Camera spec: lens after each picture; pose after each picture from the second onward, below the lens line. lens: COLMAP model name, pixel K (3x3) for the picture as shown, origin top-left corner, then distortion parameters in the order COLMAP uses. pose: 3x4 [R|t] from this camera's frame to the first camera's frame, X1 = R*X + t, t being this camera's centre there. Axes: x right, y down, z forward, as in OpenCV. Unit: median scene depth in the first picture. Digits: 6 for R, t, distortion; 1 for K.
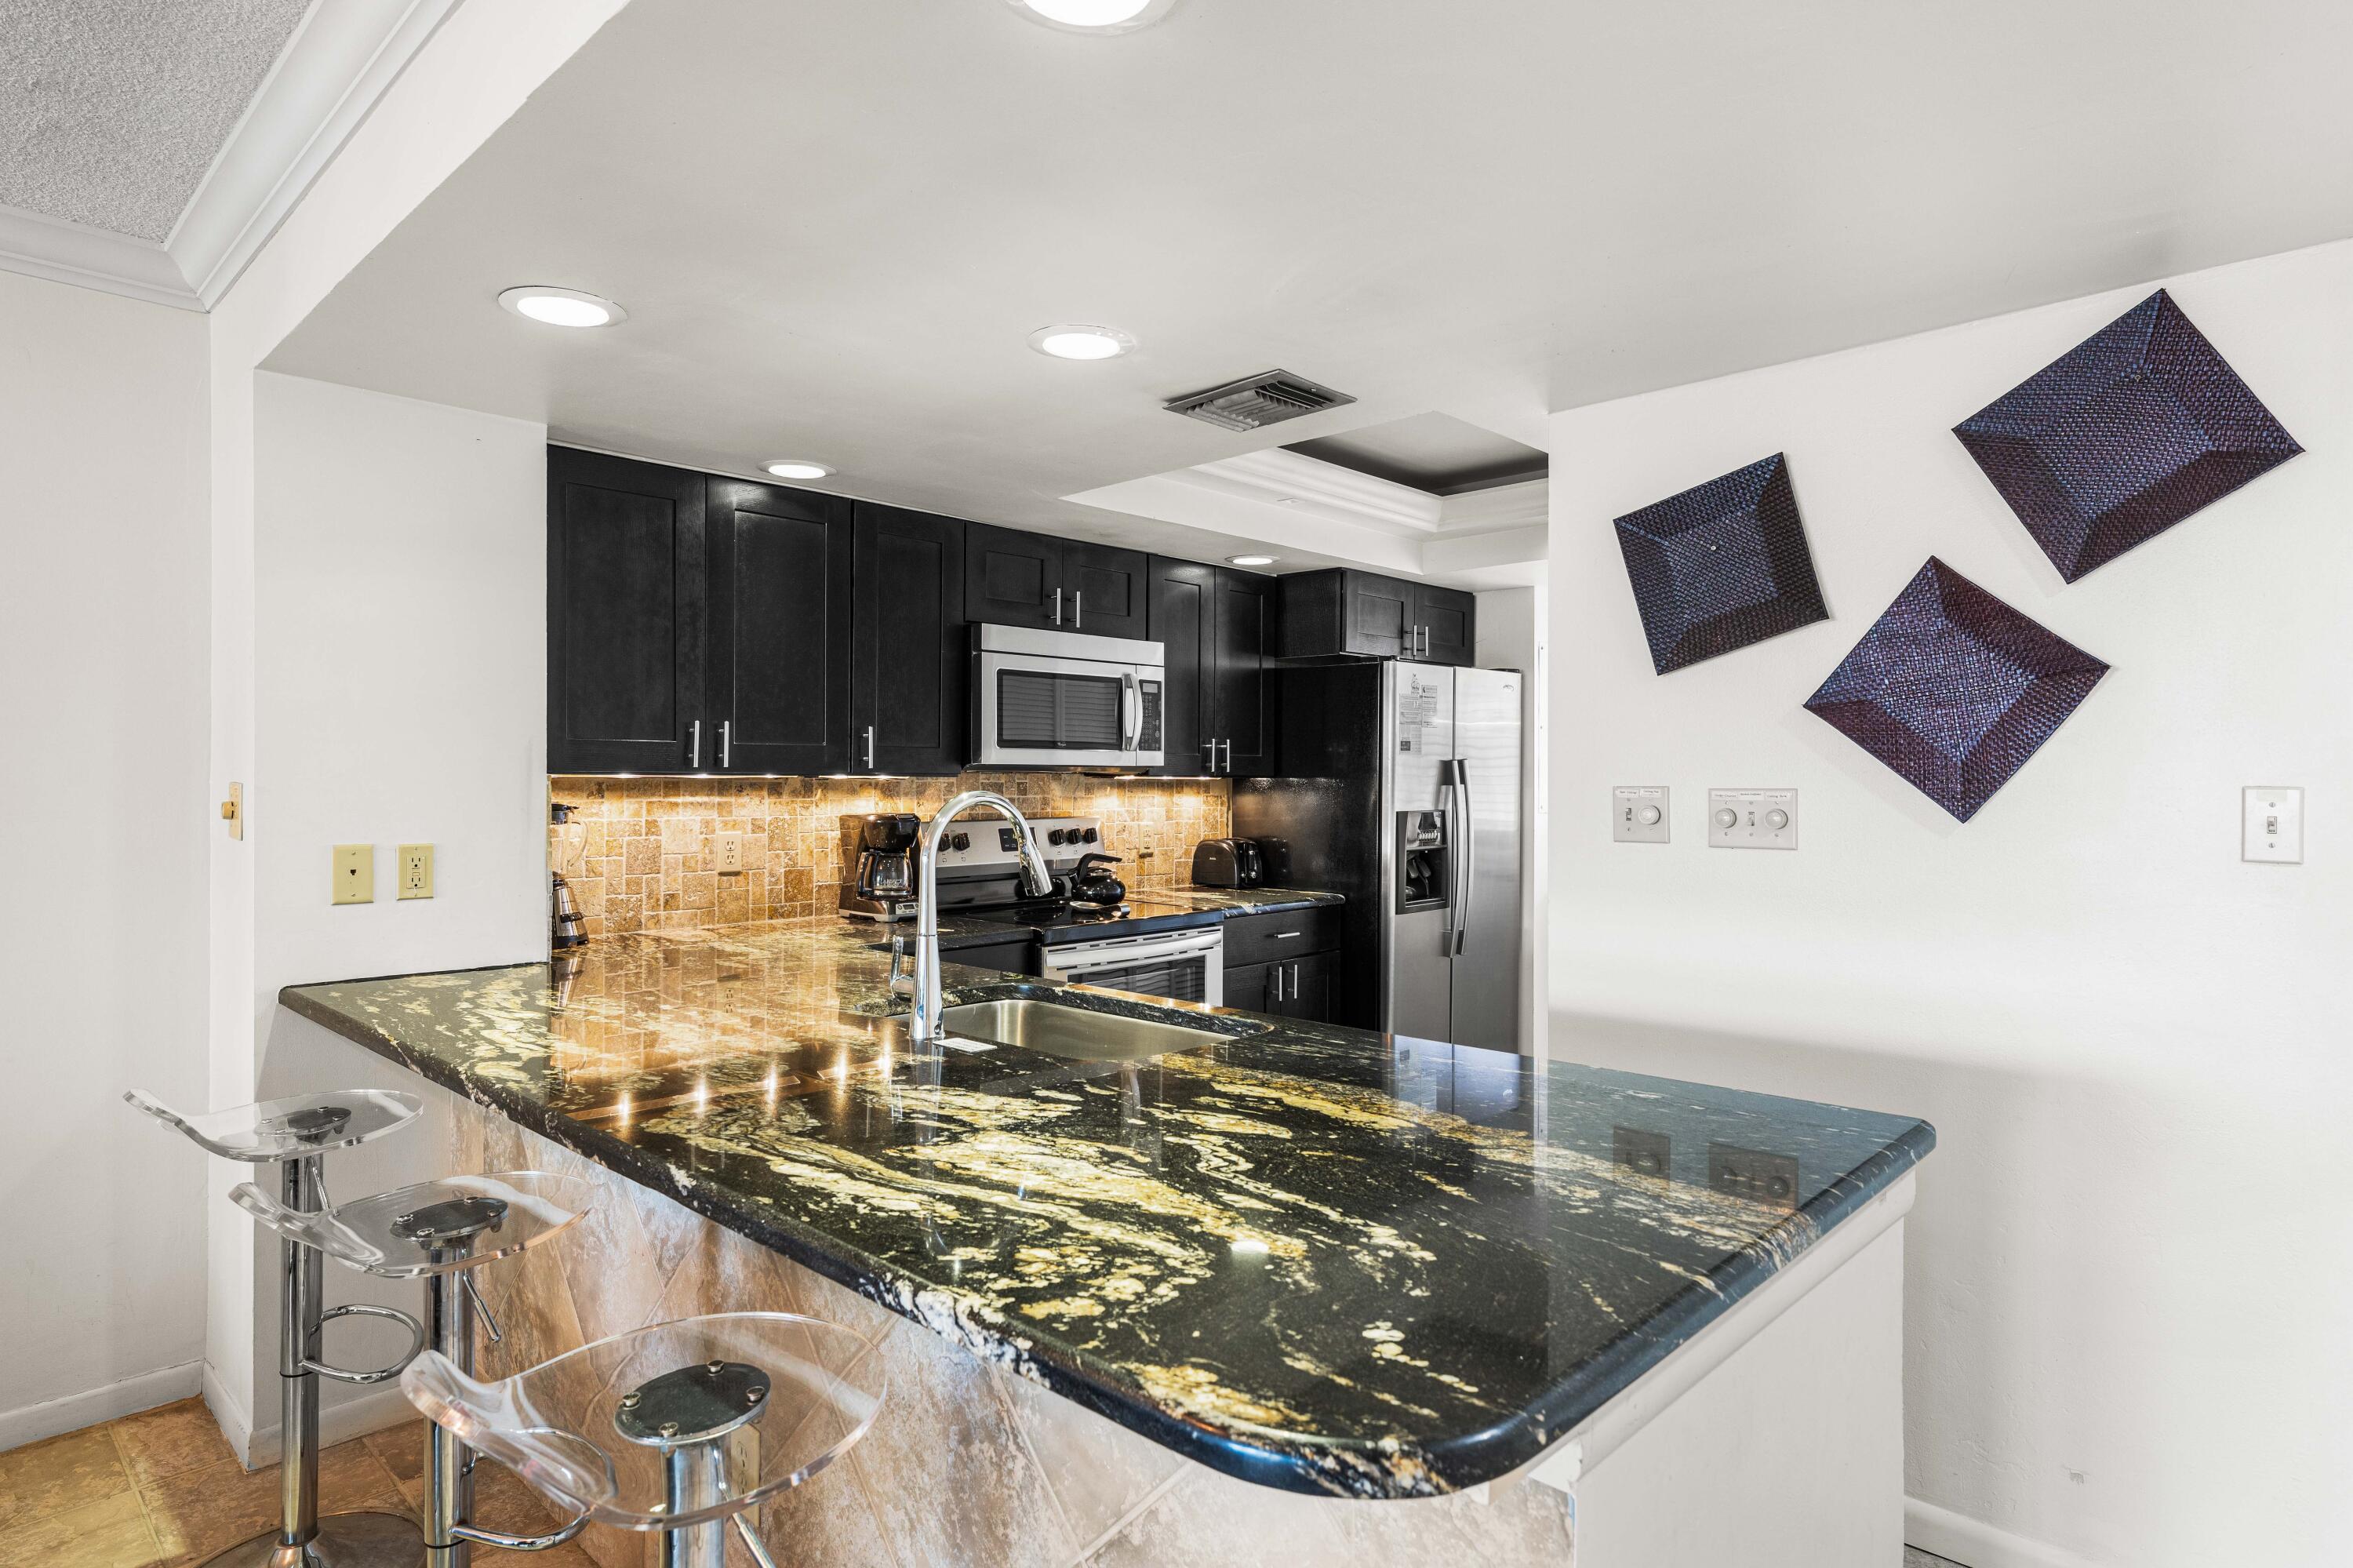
lens RADIAL K [[1279.0, 0, 1238.3], [0, 1279.0, 786.5], [0, 0, 1]] dist [0.005890, -0.000560]
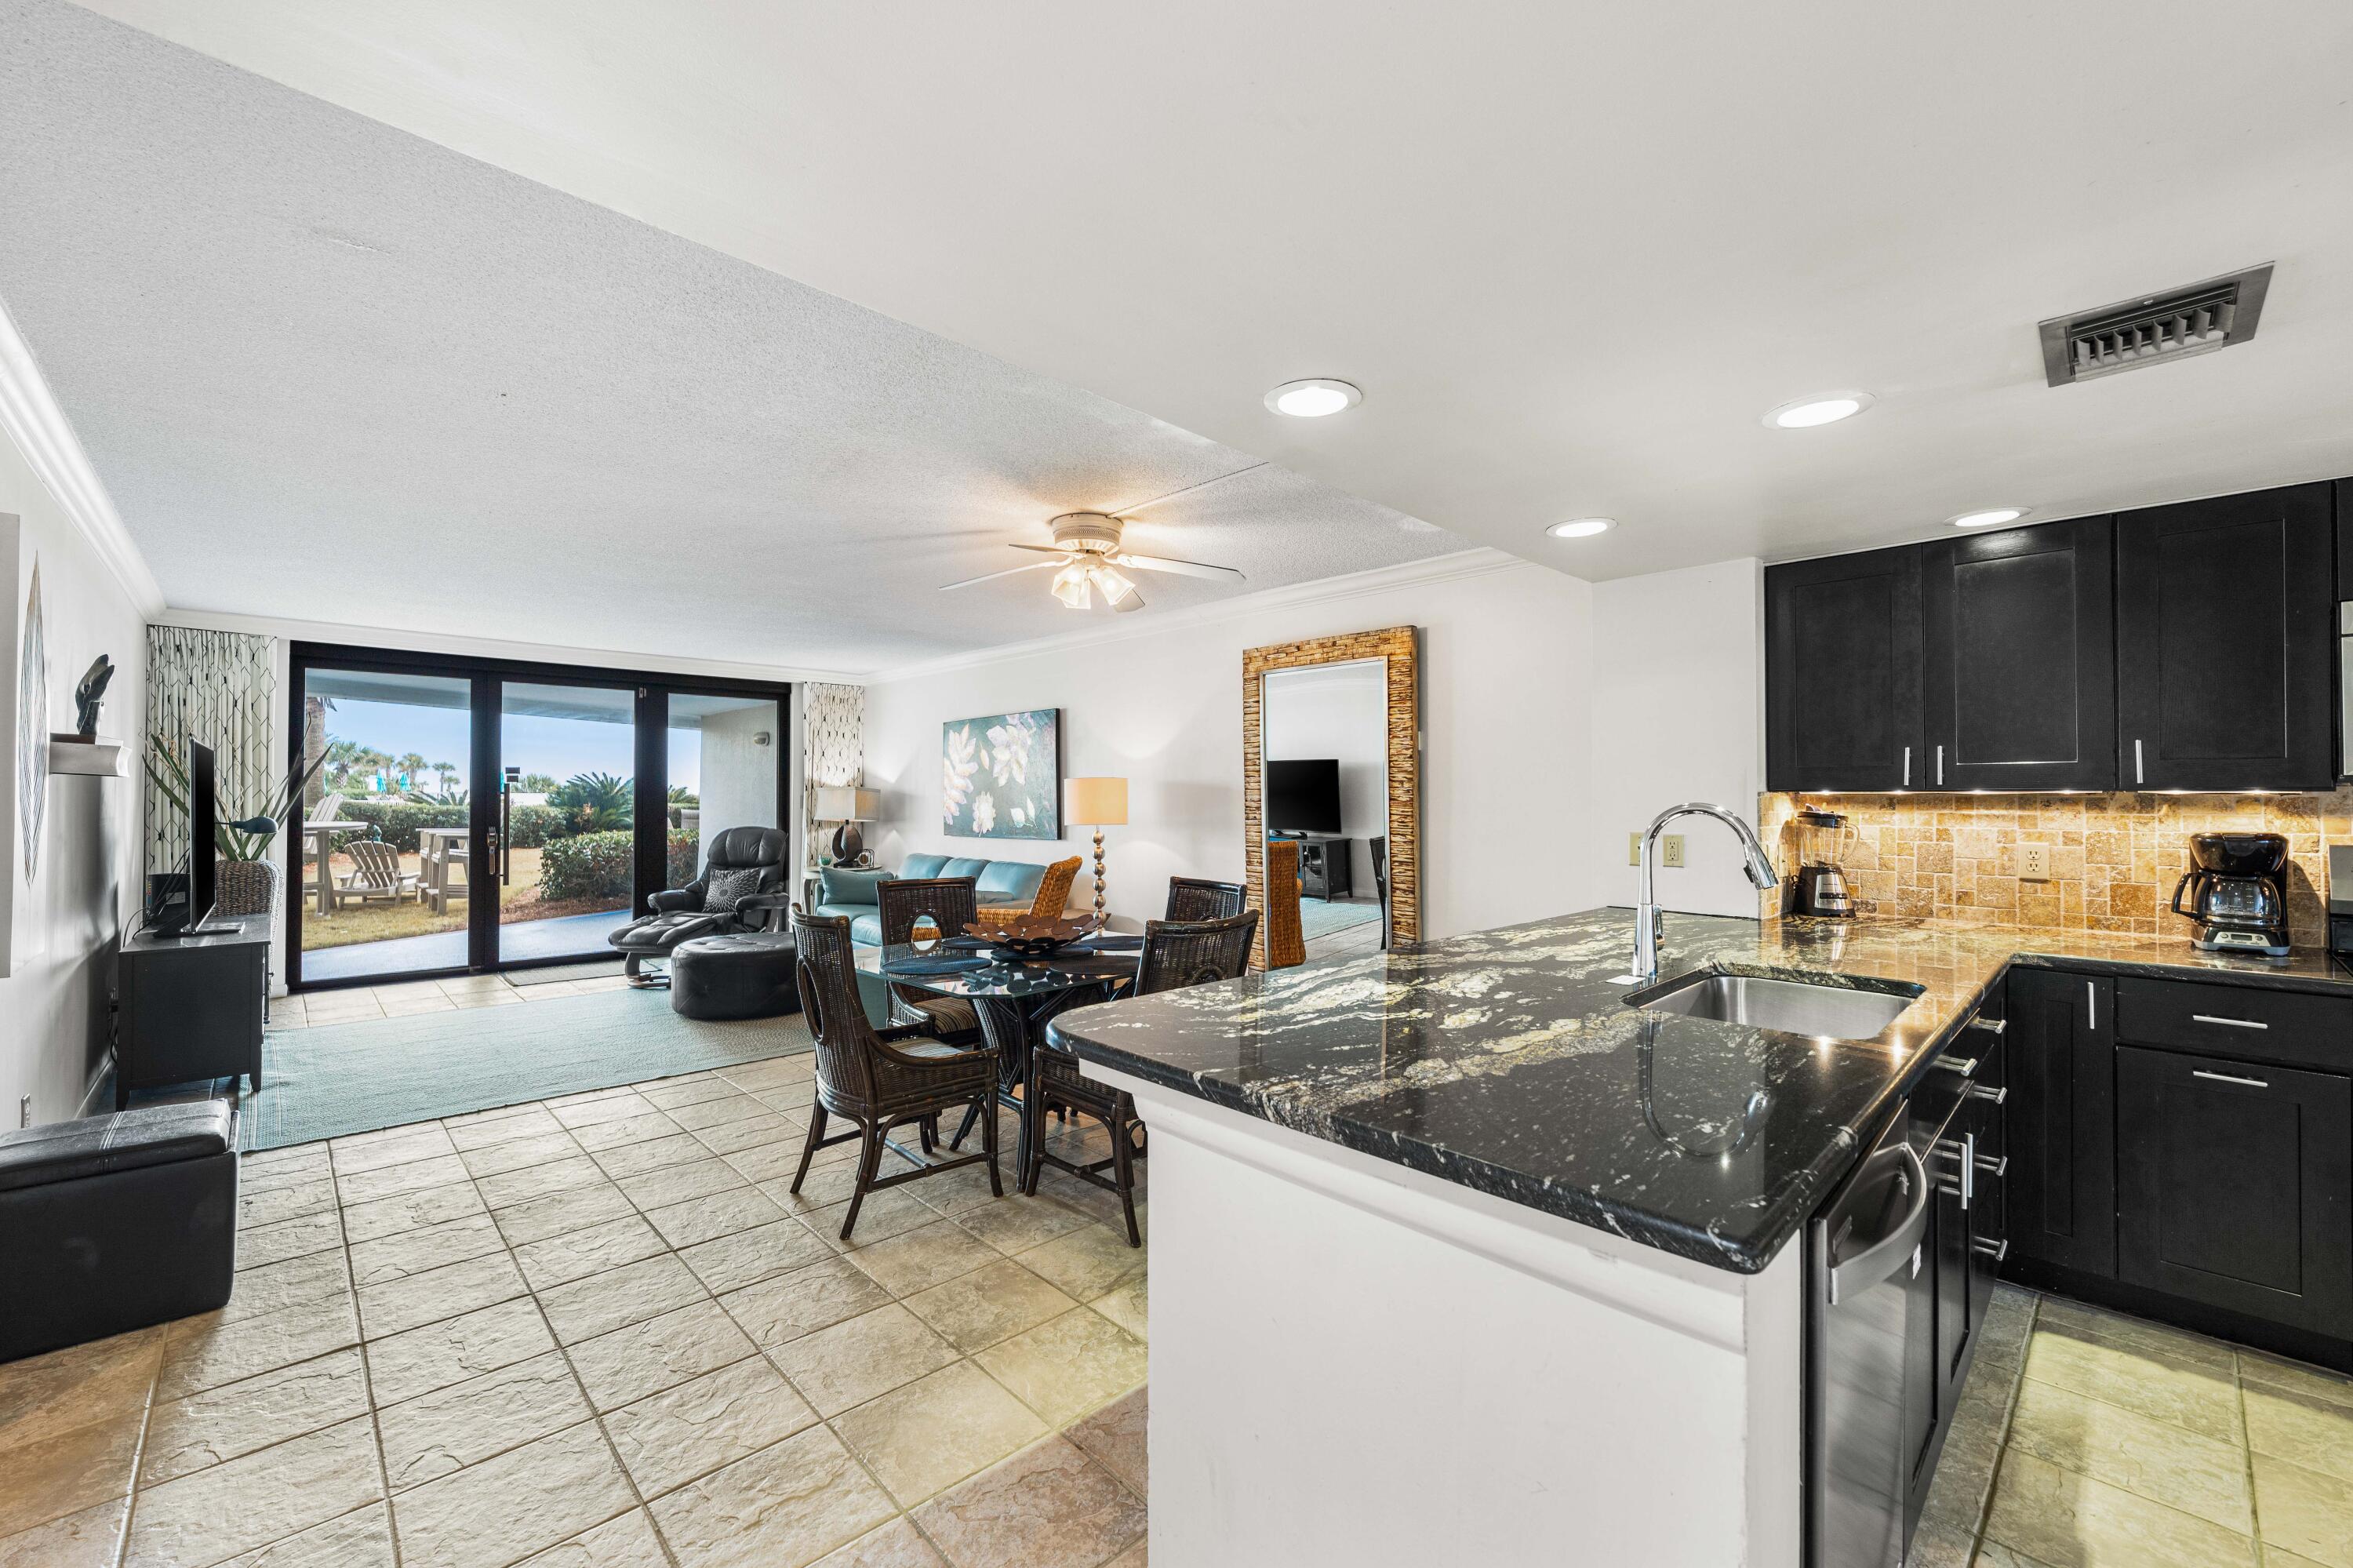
lens RADIAL K [[918.0, 0, 1123.5], [0, 918.0, 792.1], [0, 0, 1]] dist [-0.000888, -0.002359]
pose [[-0.084269, -0.006782, -0.996420, 0.453097], [-0.005265, 0.999966, -0.006361, 0.000847], [0.996429, 0.004710, -0.084302, 0.277315]]
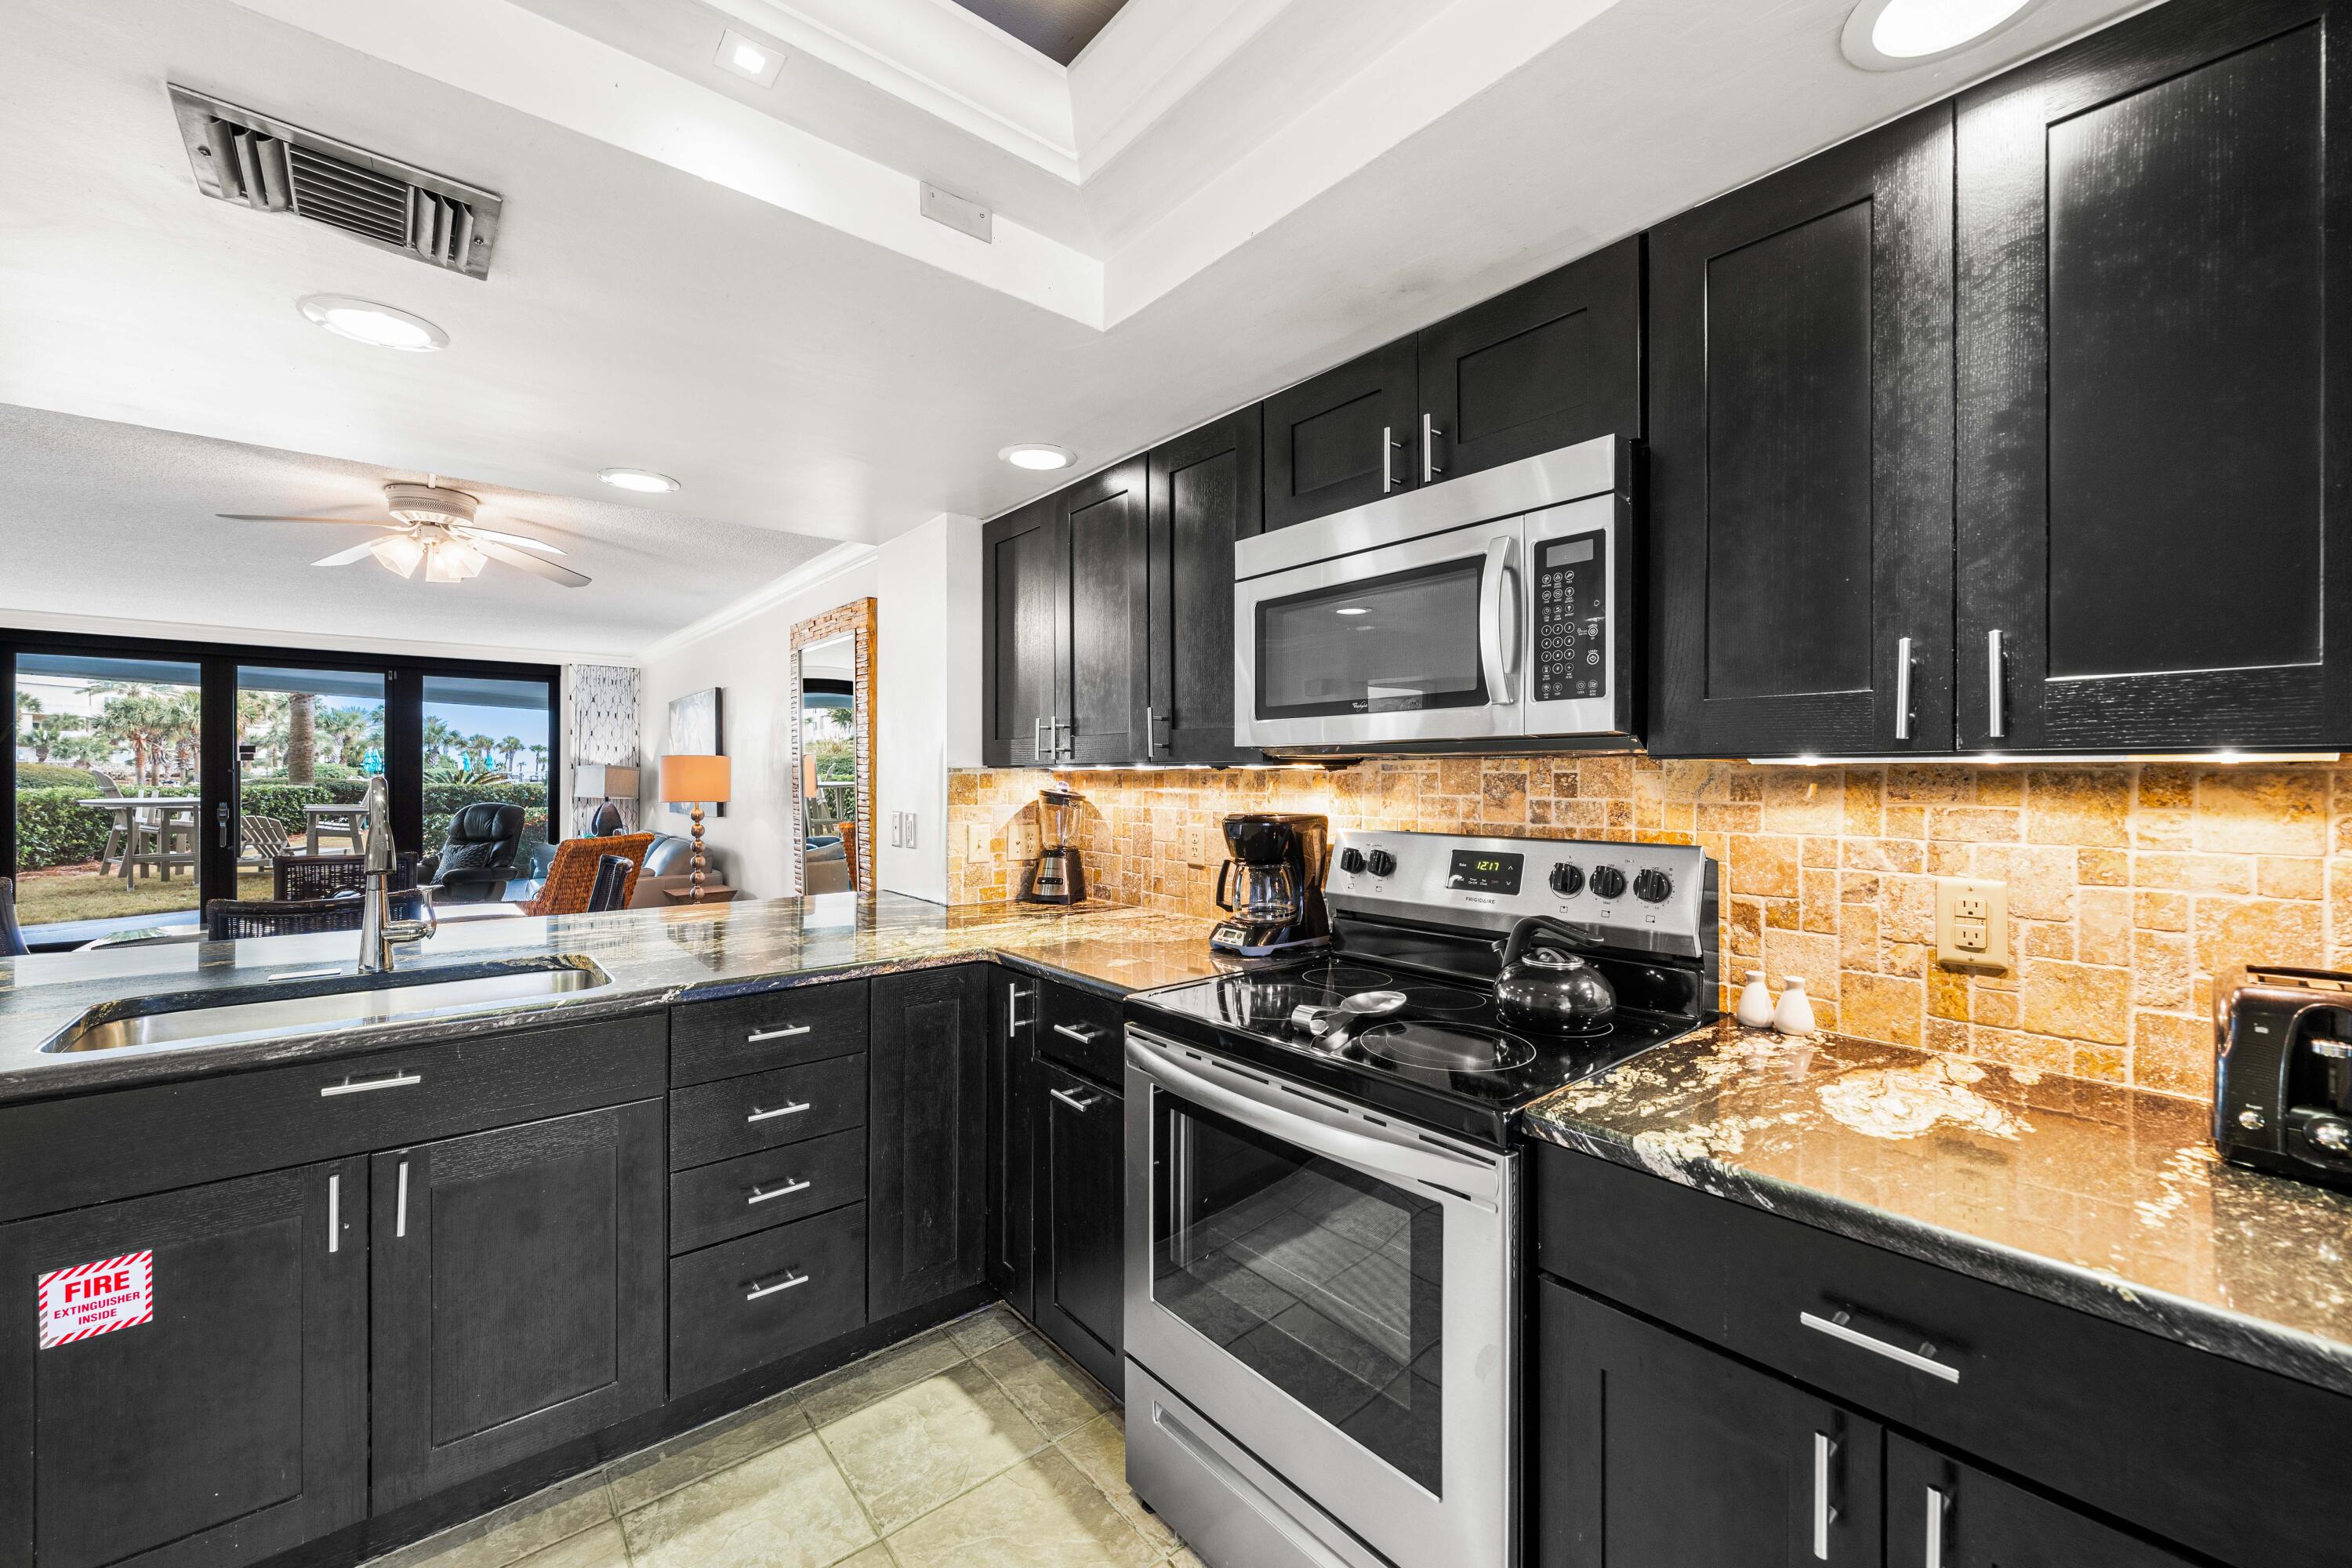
lens RADIAL K [[917.6, 0, 1123.7], [0, 917.6, 779.7], [0, 0, 1]] dist [-0.000888, -0.002359]
pose [[-0.169177, -0.000240, -0.985586, 0.306177], [-0.007757, 0.999969, 0.001088, 0.000239], [0.985555, 0.007829, -0.169174, 1.050793]]
